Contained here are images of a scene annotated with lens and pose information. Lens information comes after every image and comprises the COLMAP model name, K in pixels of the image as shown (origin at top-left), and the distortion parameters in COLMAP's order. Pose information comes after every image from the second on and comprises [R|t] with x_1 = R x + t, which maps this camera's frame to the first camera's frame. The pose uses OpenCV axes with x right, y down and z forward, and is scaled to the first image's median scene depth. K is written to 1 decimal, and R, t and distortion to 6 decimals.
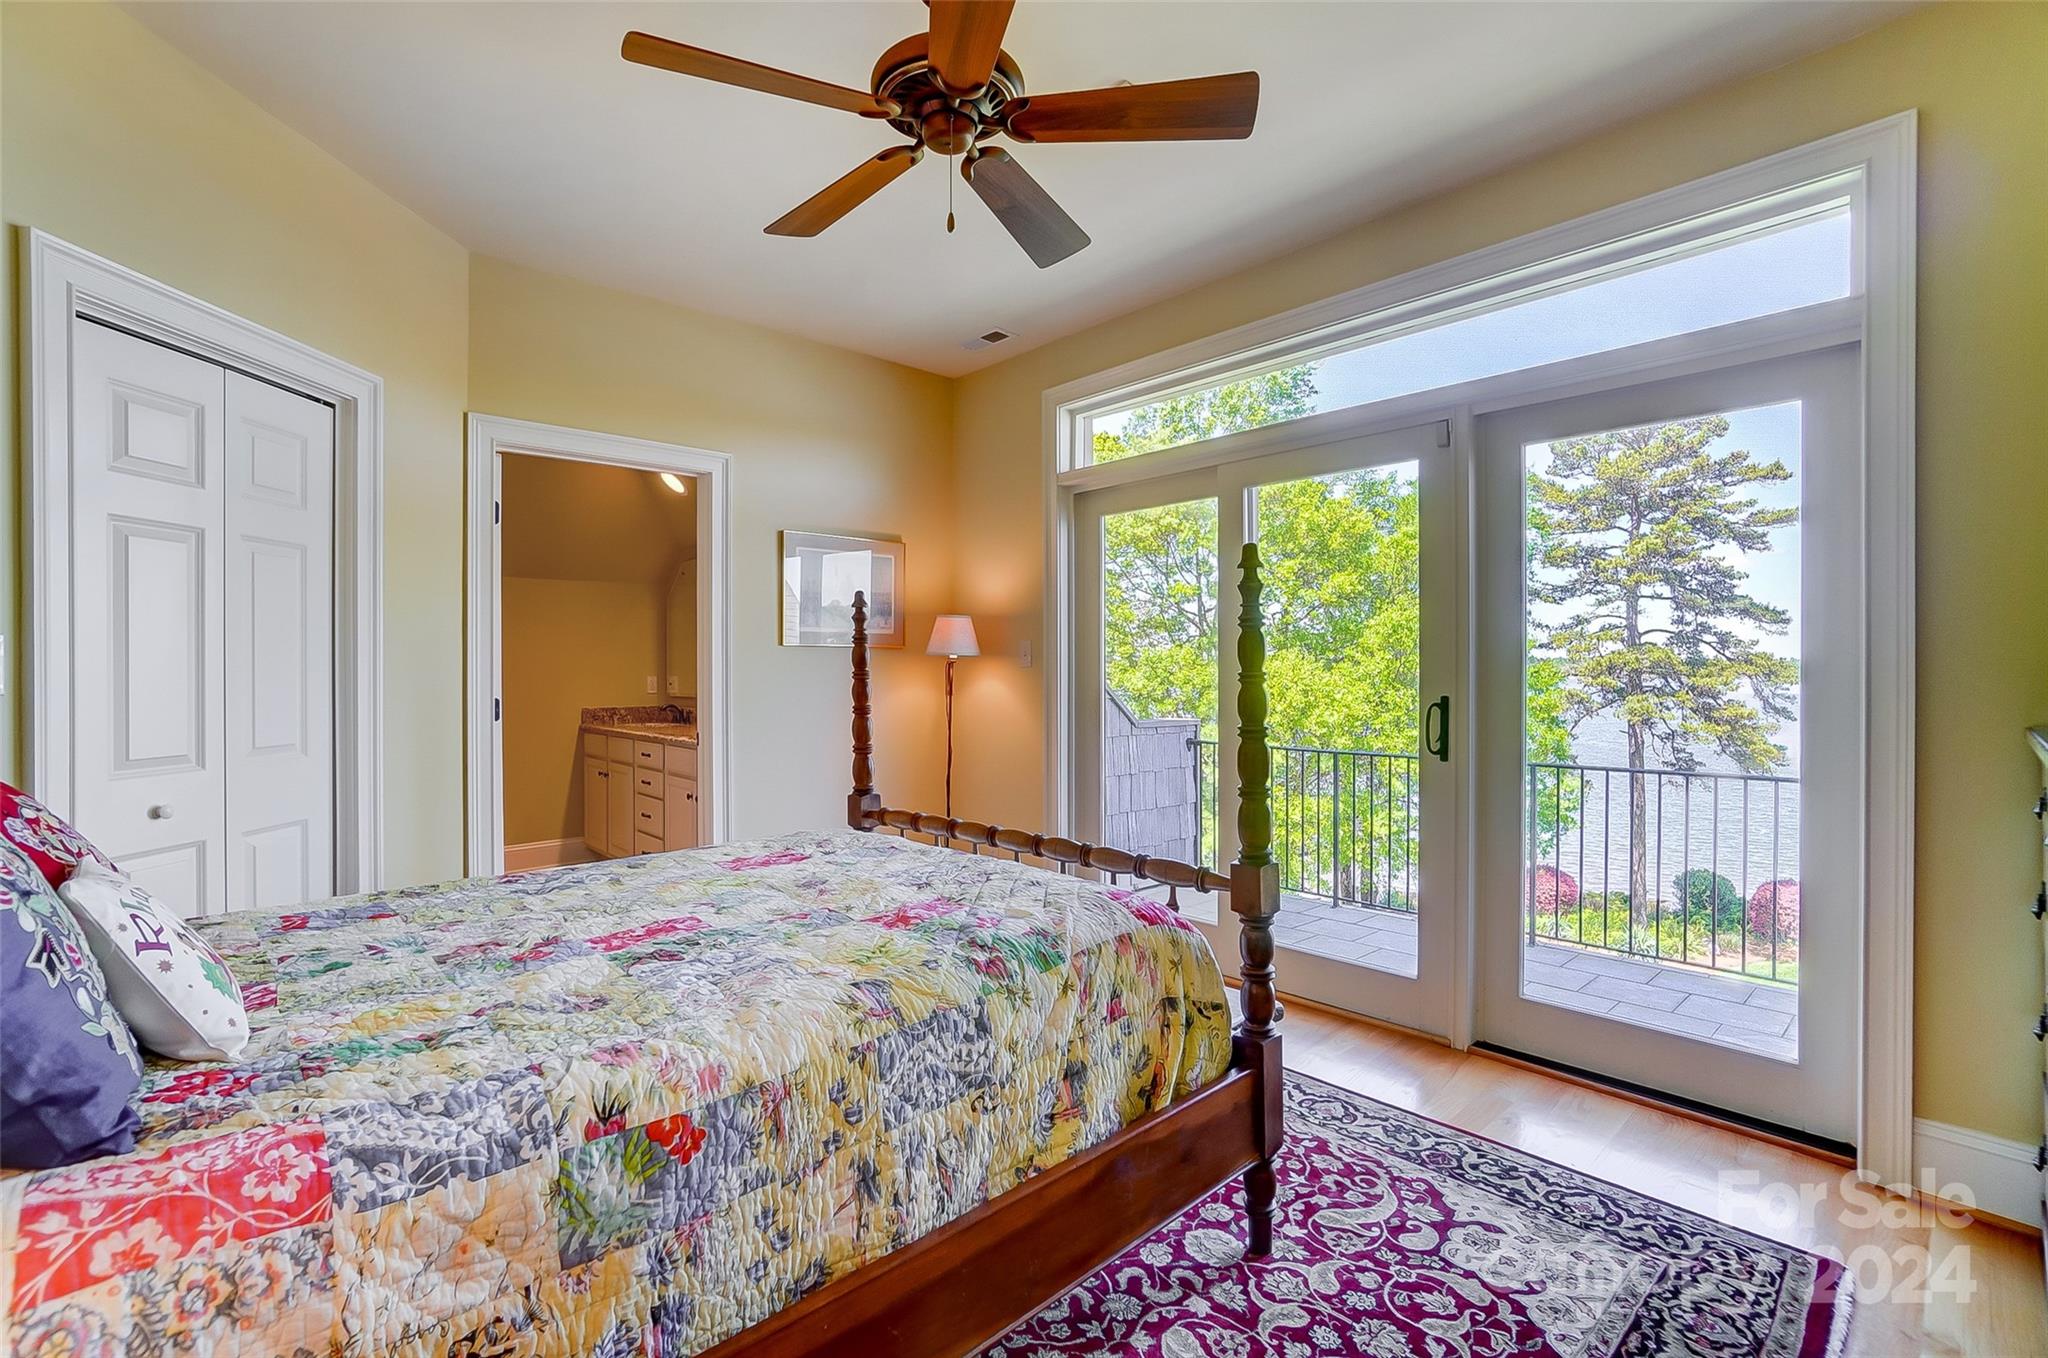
lens RADIAL K [[899.4, 0, 1012.3], [0, 899.4, 668.6], [0, 0, 1]] dist [-0.037919, 0.000184]
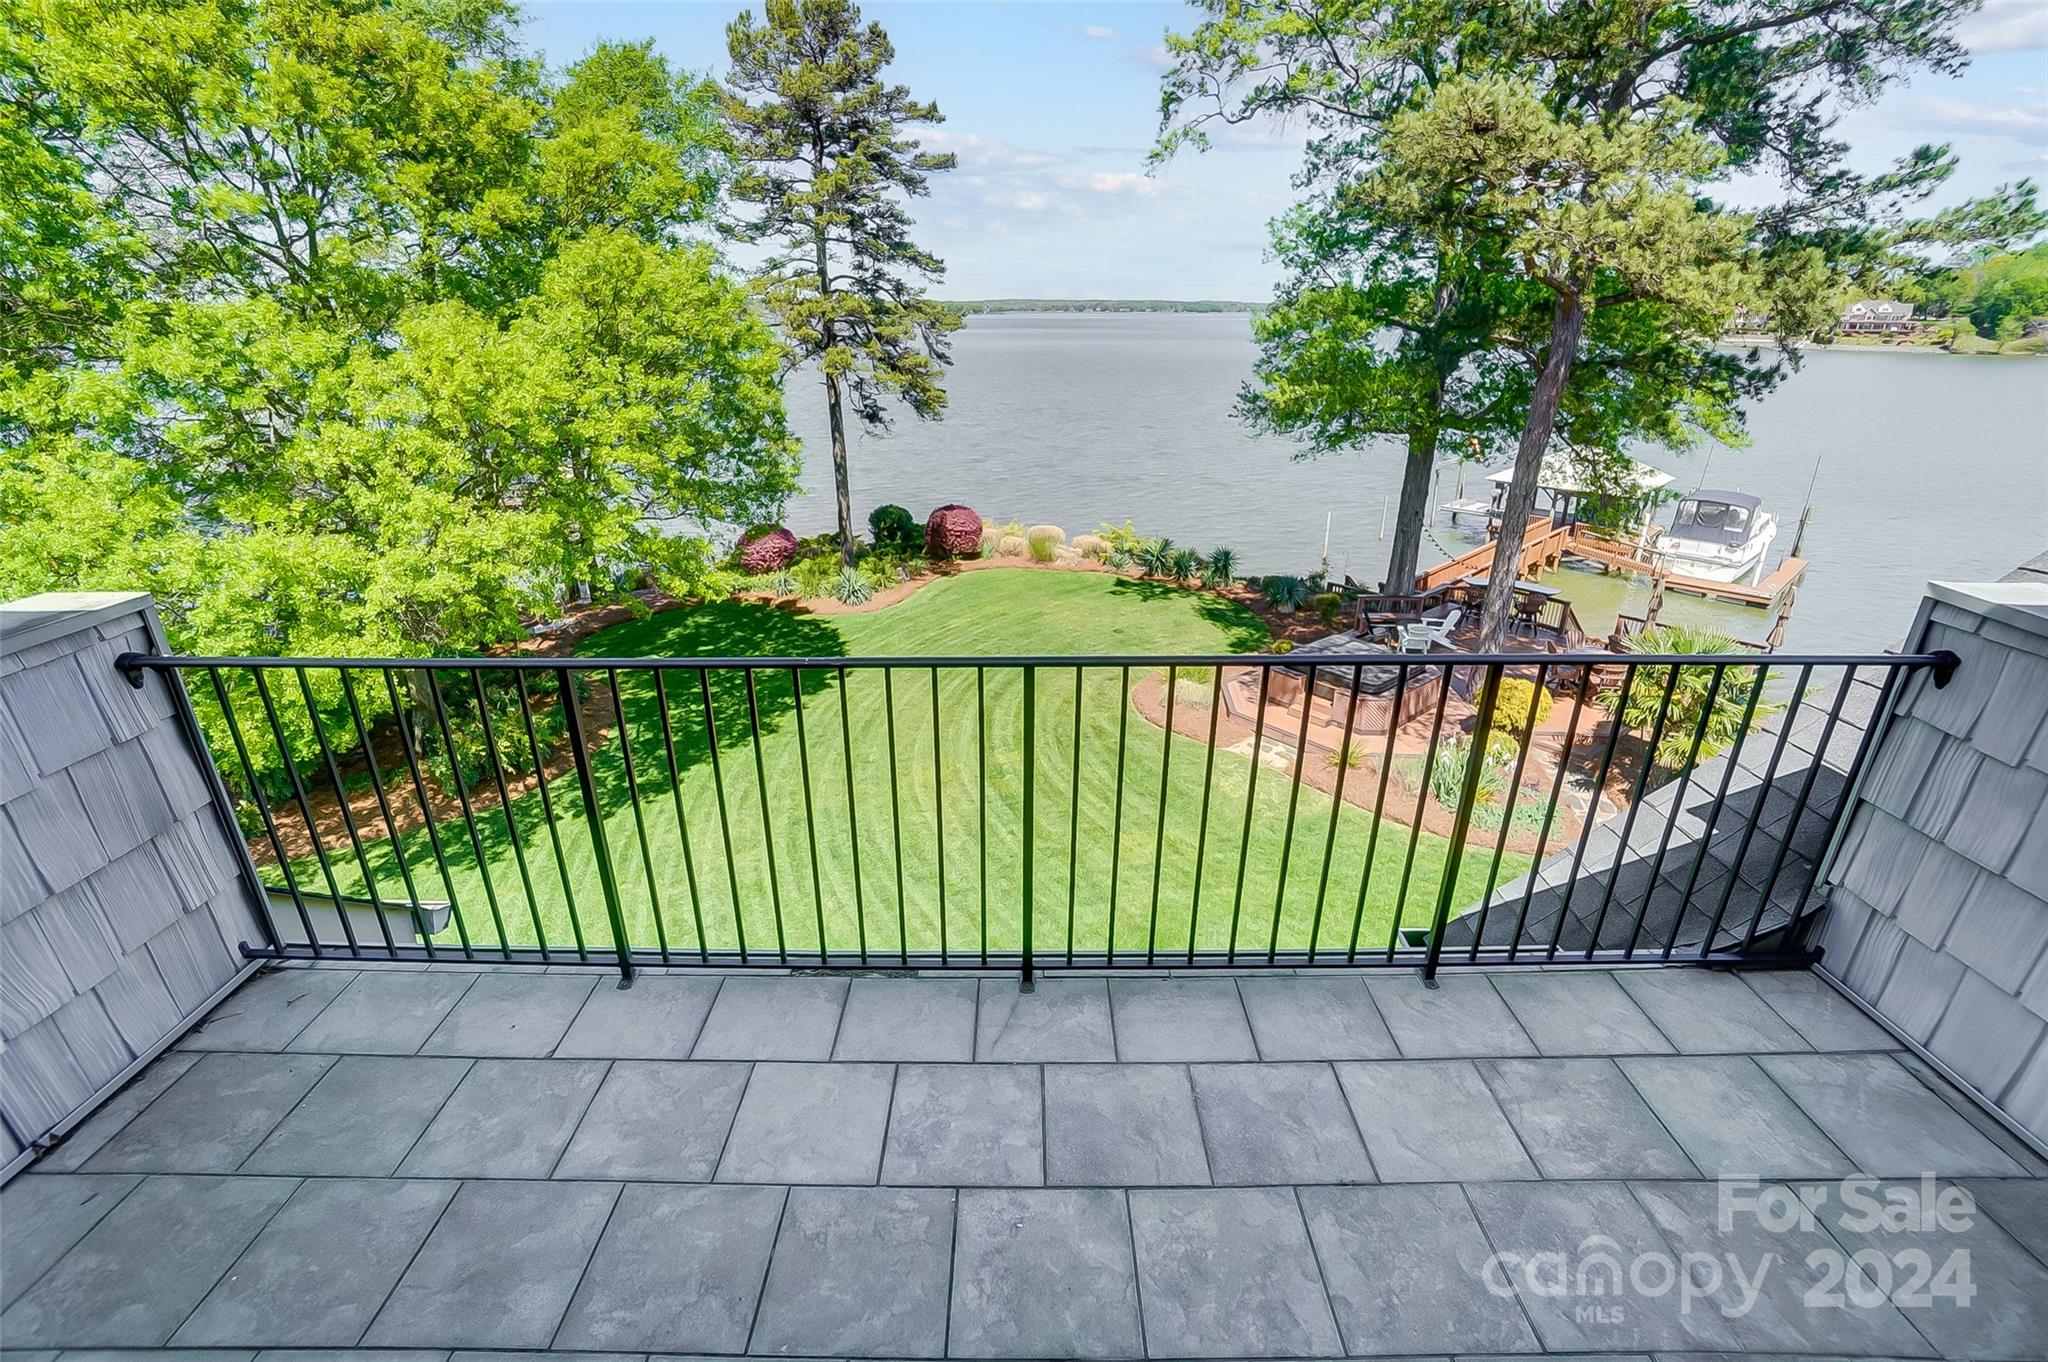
lens RADIAL K [[899.4, 0, 1012.3], [0, 899.4, 670.6], [0, 0, 1]] dist [-0.037919, 0.000184]
pose [[0.671801, -0.279241, 0.686081, 0.038704], [-0.000461, 0.926063, 0.377367, -0.011087], [-0.740731, -0.253833, 0.622002, 0.113794]]
